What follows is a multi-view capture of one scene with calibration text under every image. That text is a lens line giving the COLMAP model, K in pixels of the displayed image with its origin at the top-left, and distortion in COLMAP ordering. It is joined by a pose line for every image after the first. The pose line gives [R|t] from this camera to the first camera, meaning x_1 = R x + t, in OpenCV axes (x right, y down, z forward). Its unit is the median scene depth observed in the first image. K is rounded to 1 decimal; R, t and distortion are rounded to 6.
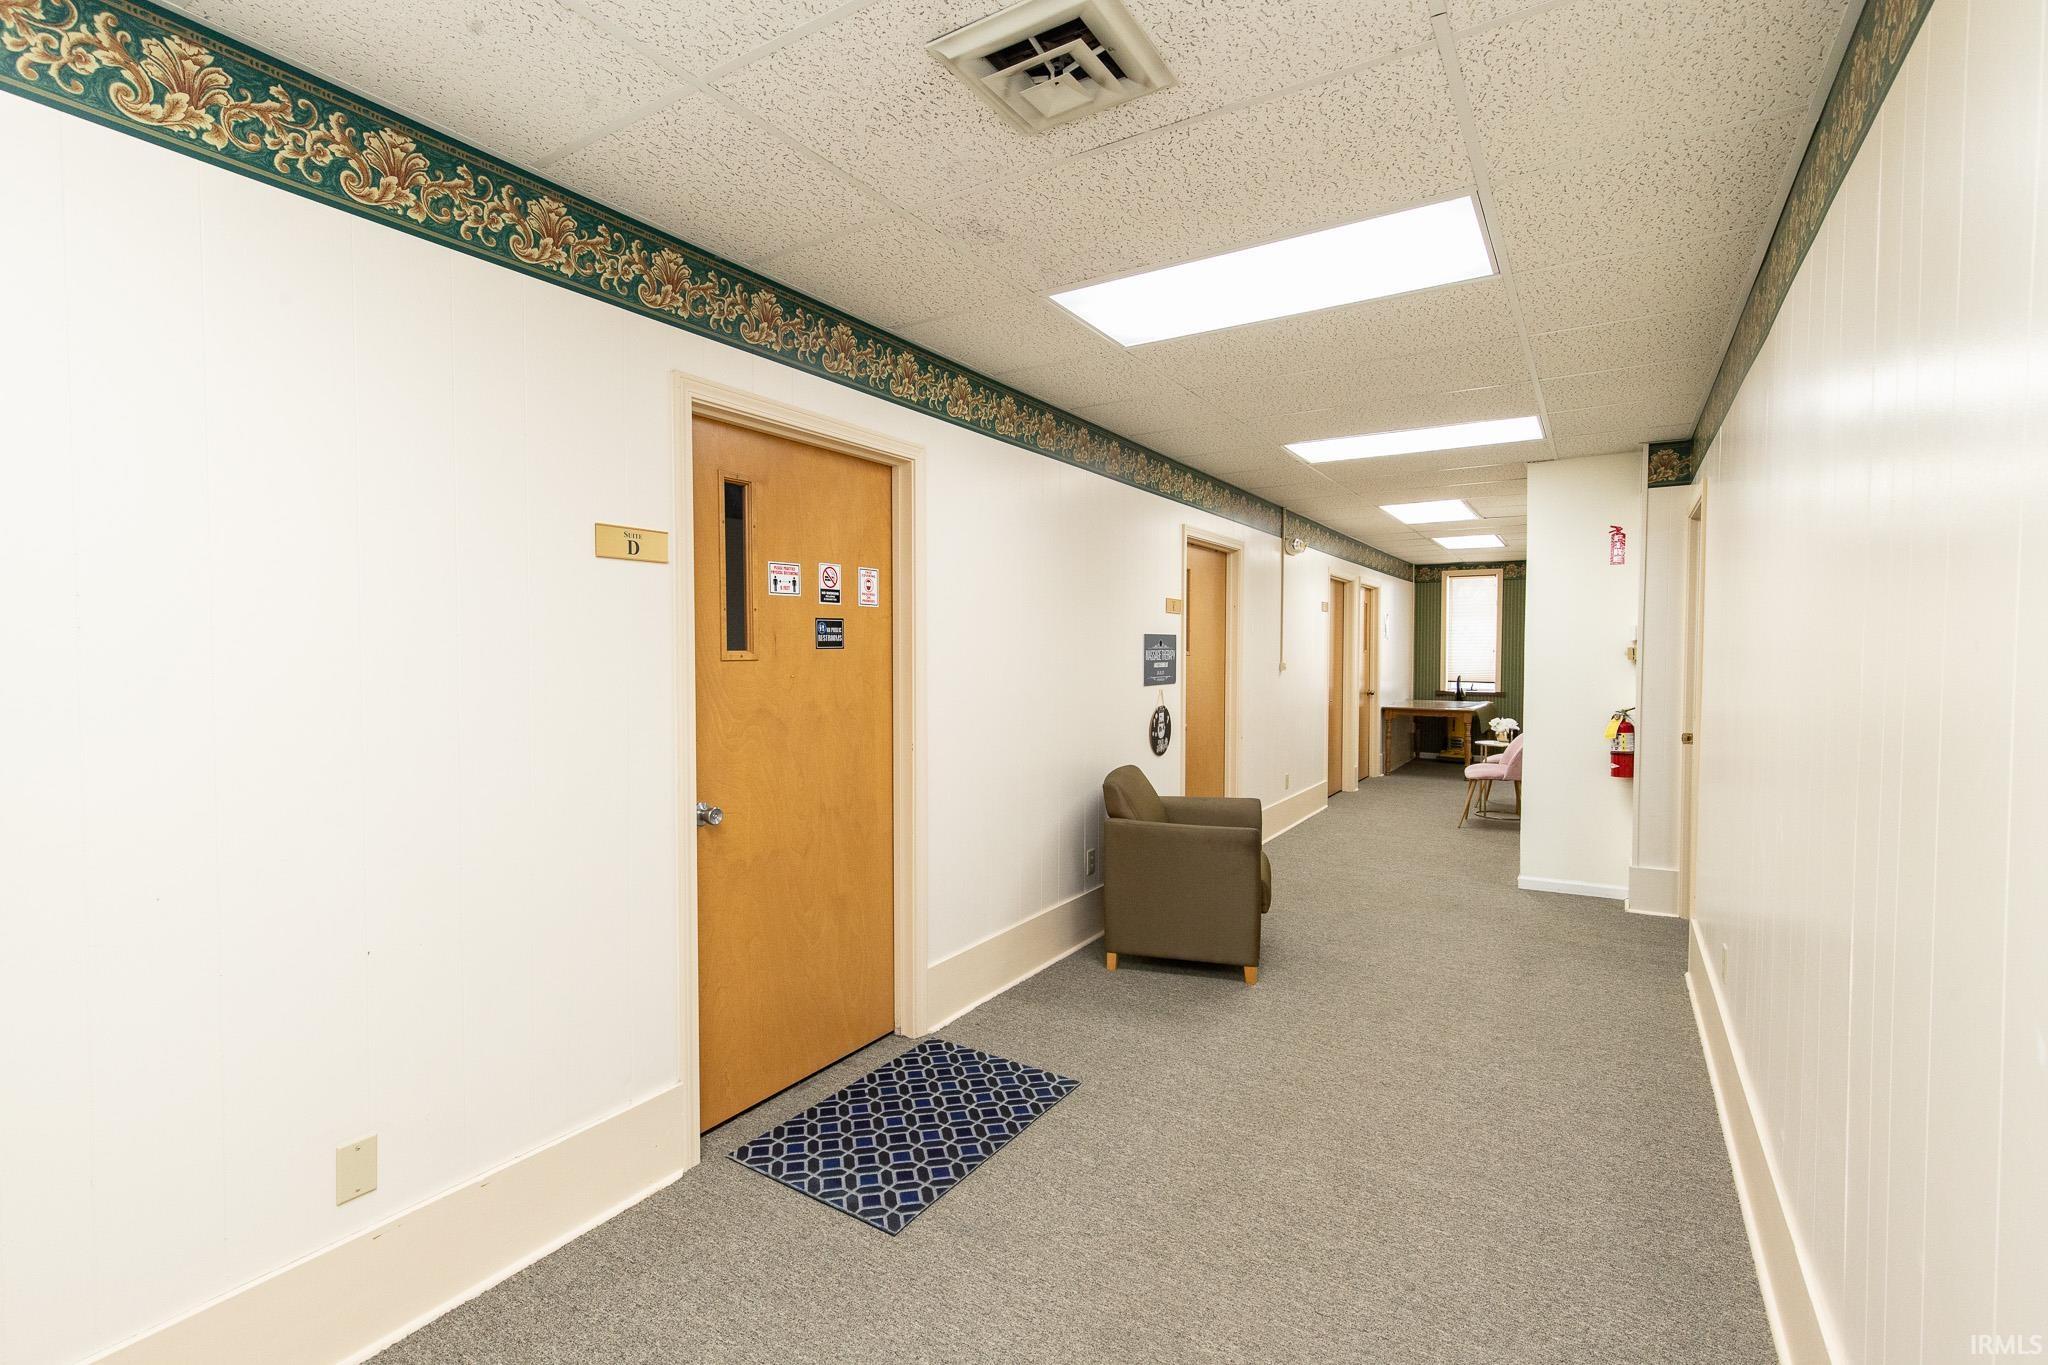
lens RADIAL K [[931.9, 0, 1025.2], [0, 931.9, 679.4], [0, 0, 1]] dist [0.019181, -0.000192]
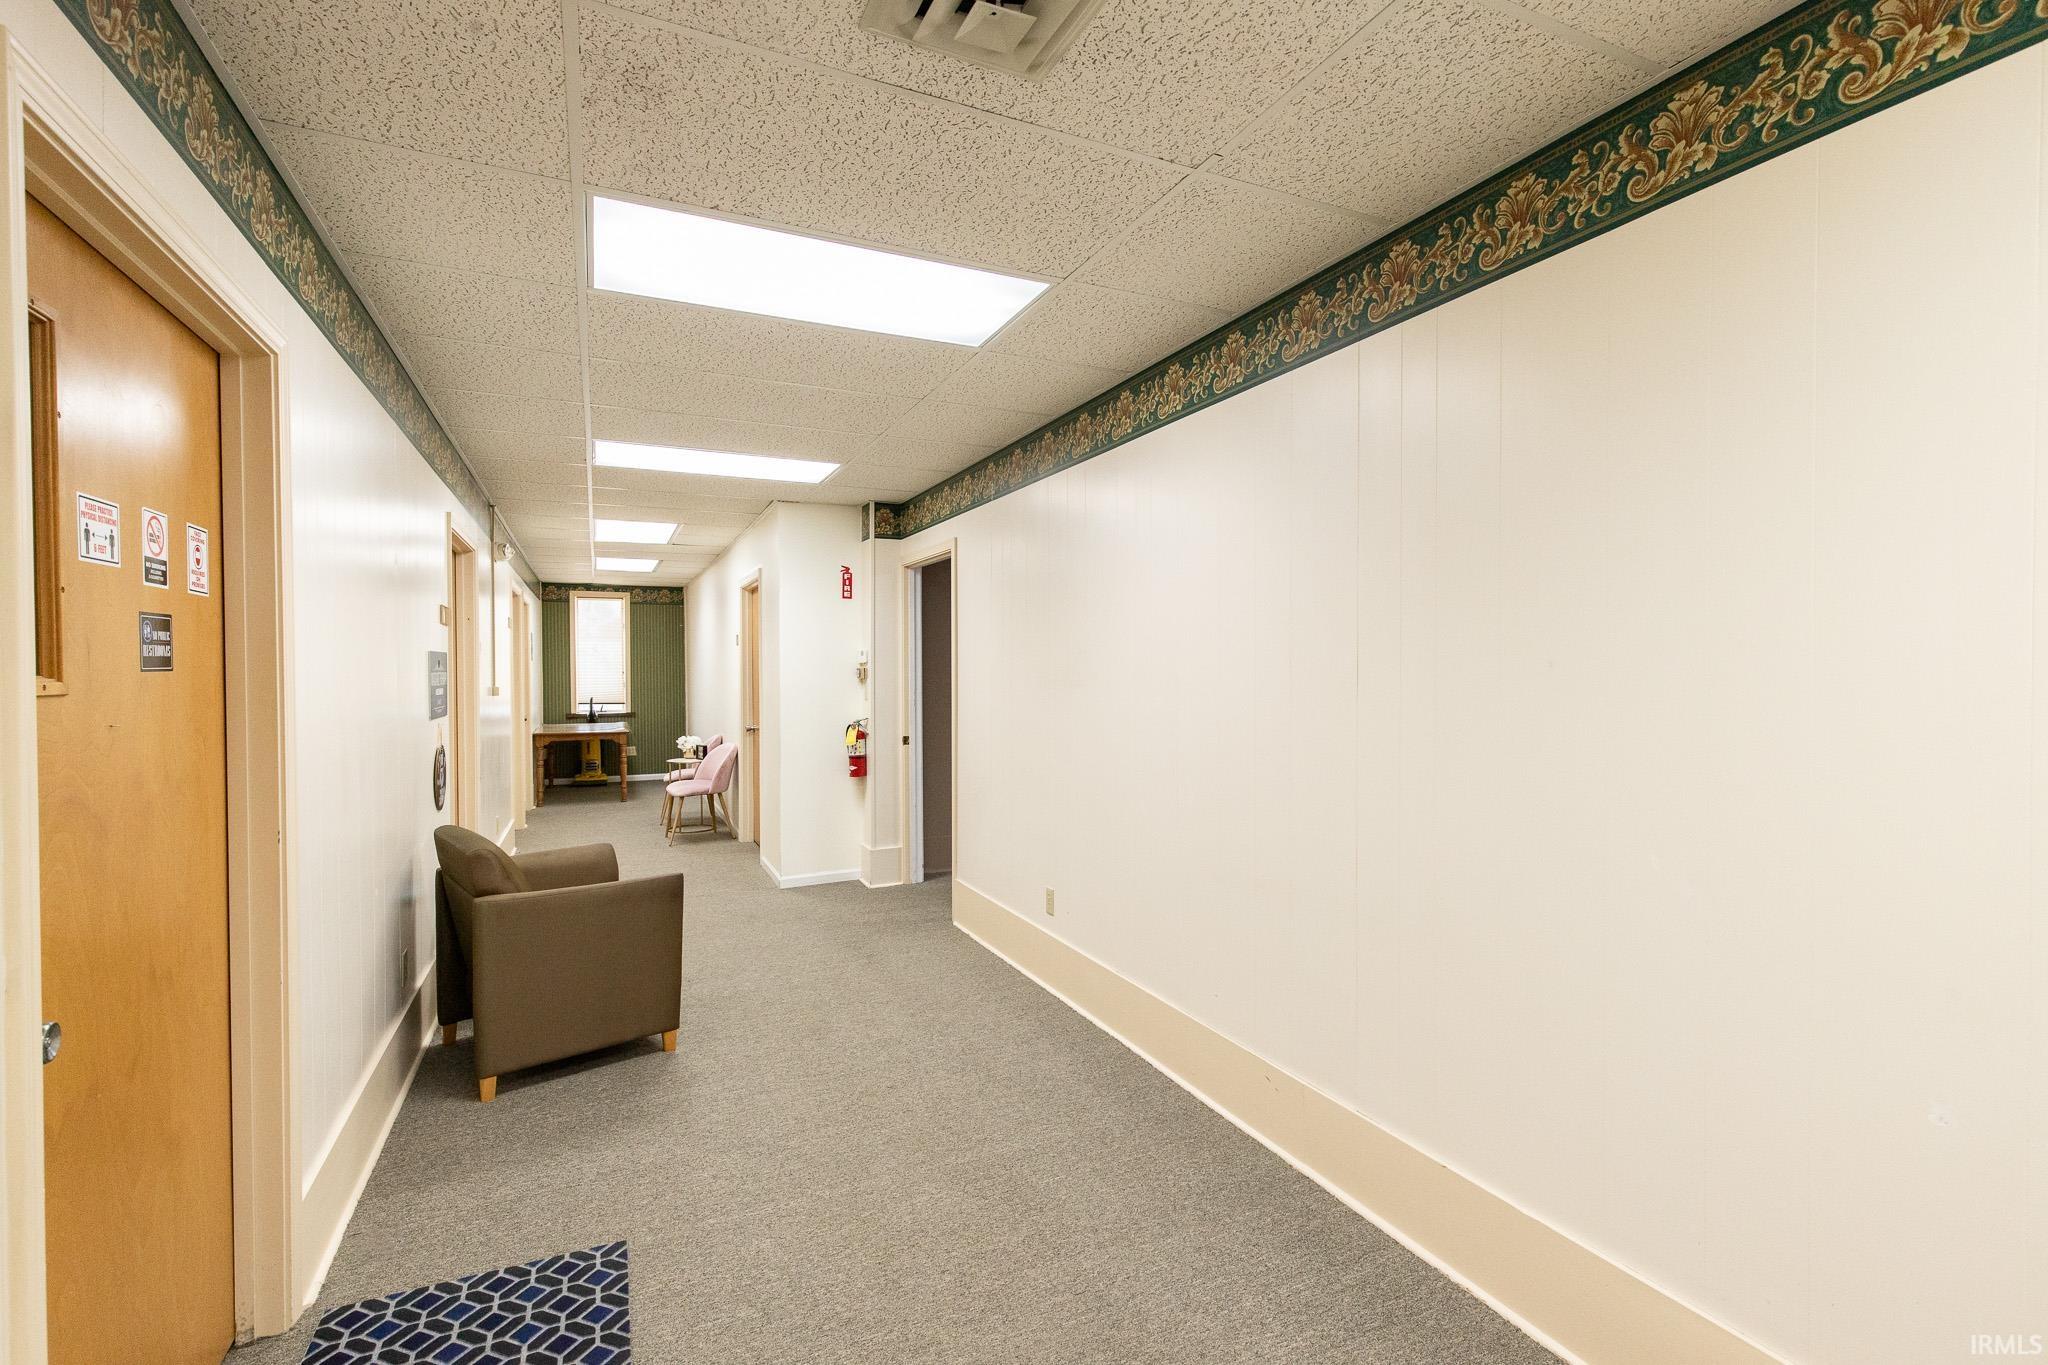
lens RADIAL K [[920.3, 0, 1024.0], [0, 920.3, 682.5], [0, 0, 1]] dist [0.017432, -0.000765]
pose [[0.547429, -0.014339, 0.836729, -0.249711], [0.031015, 0.999514, -0.003163, -0.006181], [-0.836277, 0.027682, 0.547607, 0.195362]]
